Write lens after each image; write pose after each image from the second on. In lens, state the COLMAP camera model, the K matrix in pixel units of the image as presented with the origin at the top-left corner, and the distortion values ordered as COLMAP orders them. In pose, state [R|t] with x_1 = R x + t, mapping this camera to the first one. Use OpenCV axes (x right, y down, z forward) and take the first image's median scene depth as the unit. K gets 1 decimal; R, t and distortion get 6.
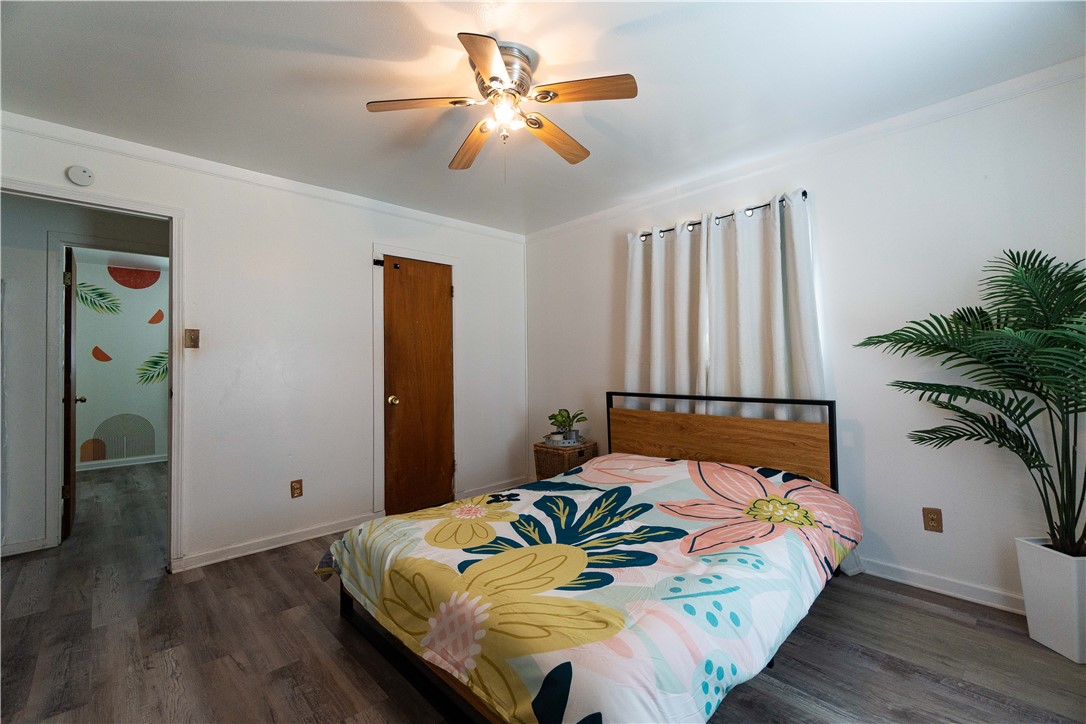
lens RADIAL K [[466.4, 0, 543.0], [0, 466.4, 362.0], [0, 0, 1]] dist [-0.000568, -0.000072]
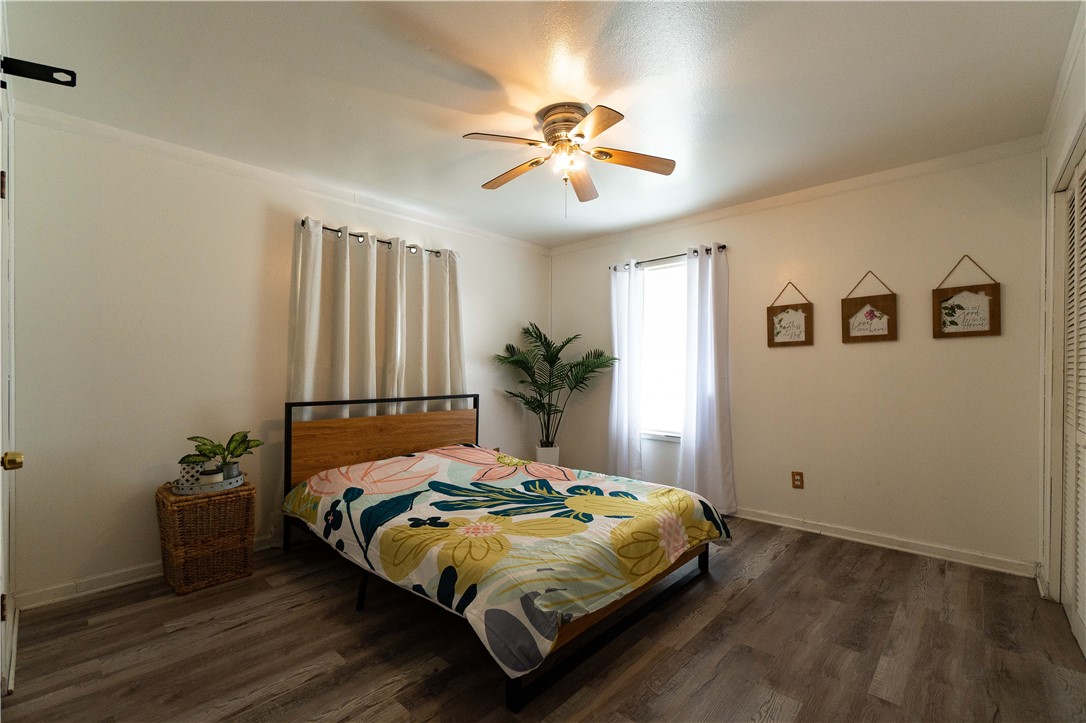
lens RADIAL K [[465.9, 0, 540.8], [0, 465.9, 369.4], [0, 0, 1]] dist [-0.001285, -0.000273]
pose [[-0.057899, 0.013960, 0.998225, -1.026456], [-0.010433, 0.999839, -0.014588, 0.019090], [-0.998268, -0.011259, -0.057744, 0.892451]]
